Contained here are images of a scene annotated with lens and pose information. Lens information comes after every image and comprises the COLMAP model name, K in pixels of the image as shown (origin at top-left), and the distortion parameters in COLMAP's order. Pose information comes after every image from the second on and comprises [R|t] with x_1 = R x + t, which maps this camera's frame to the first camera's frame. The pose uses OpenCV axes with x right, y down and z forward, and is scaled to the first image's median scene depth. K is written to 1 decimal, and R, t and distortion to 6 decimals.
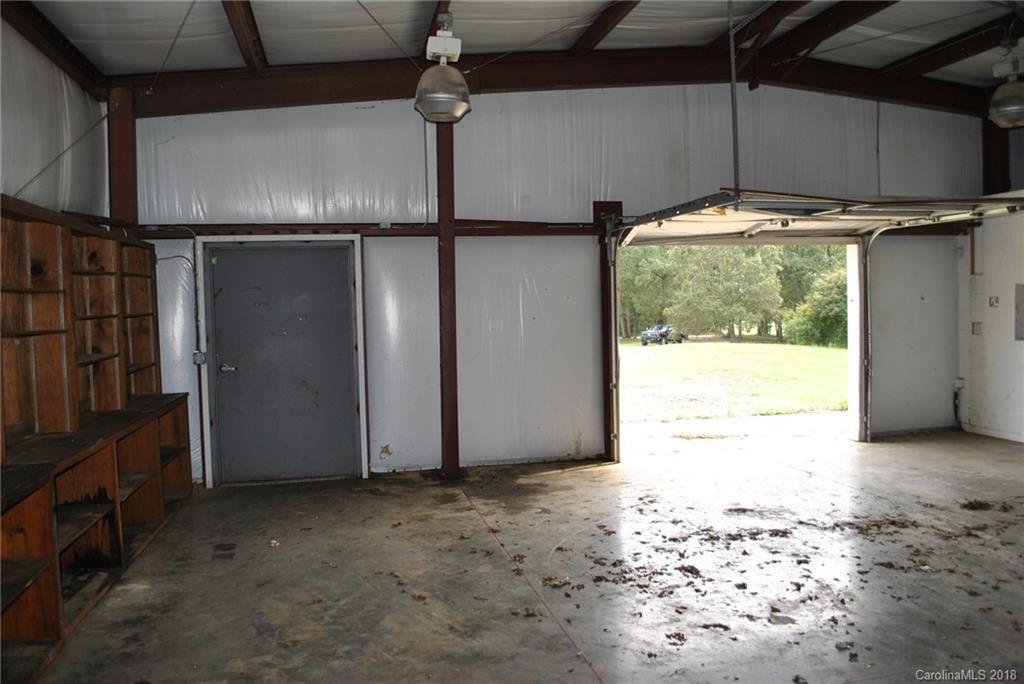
lens RADIAL K [[806.9, 0, 510.8], [0, 806.9, 346.1], [0, 0, 1]] dist [-0.083130, -0.003805]
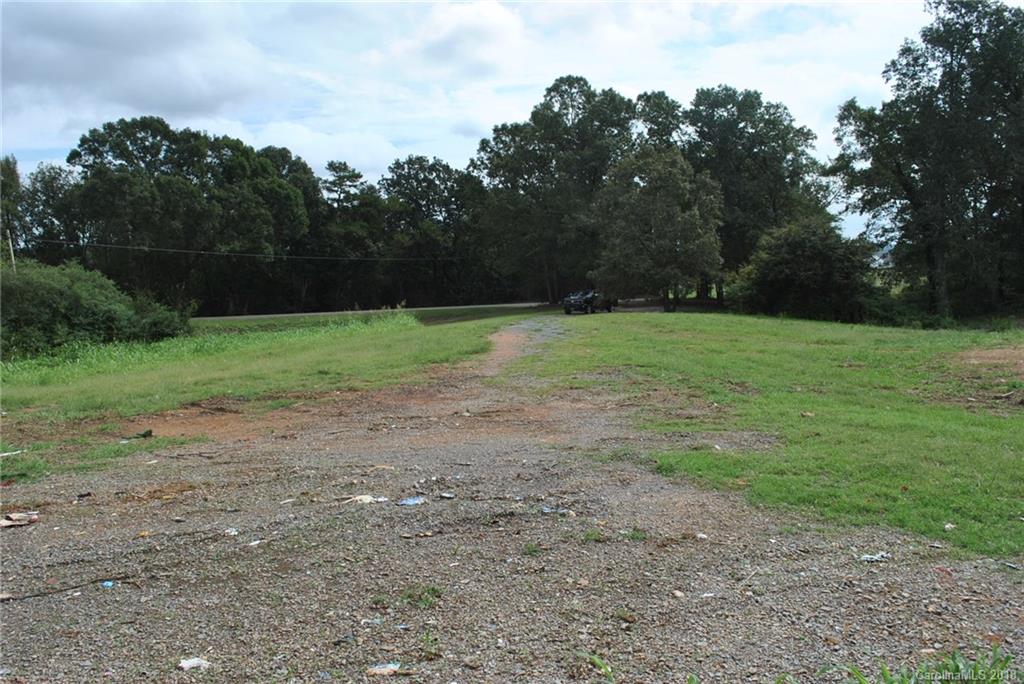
lens RADIAL K [[806.9, 0, 514.4], [0, 806.9, 338.5], [0, 0, 1]] dist [-0.083130, -0.003805]
pose [[0.997299, -0.014923, 0.071918, 0.050223], [0.012184, 0.999189, 0.038374, -0.009319], [-0.072433, -0.037394, 0.996672, 0.146484]]
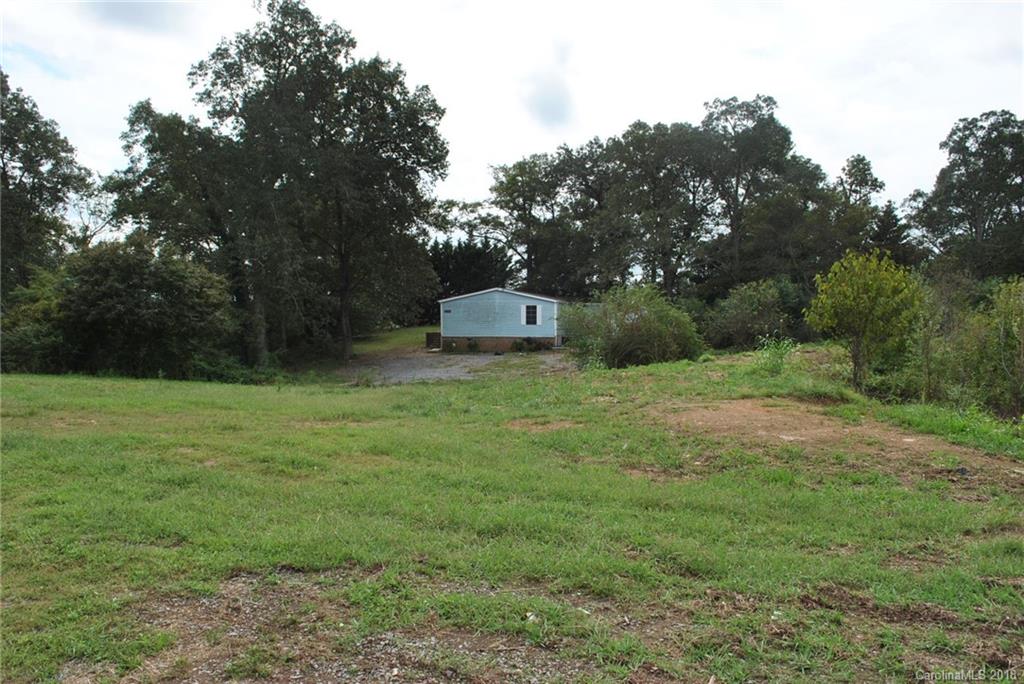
lens RADIAL K [[806.9, 0, 511.3], [0, 806.9, 342.8], [0, 0, 1]] dist [-0.083130, -0.003805]
pose [[0.522519, -0.007585, 0.852594, 0.066386], [0.025037, 0.999666, -0.006451, -0.009400], [-0.852260, 0.024717, 0.522534, 0.385233]]
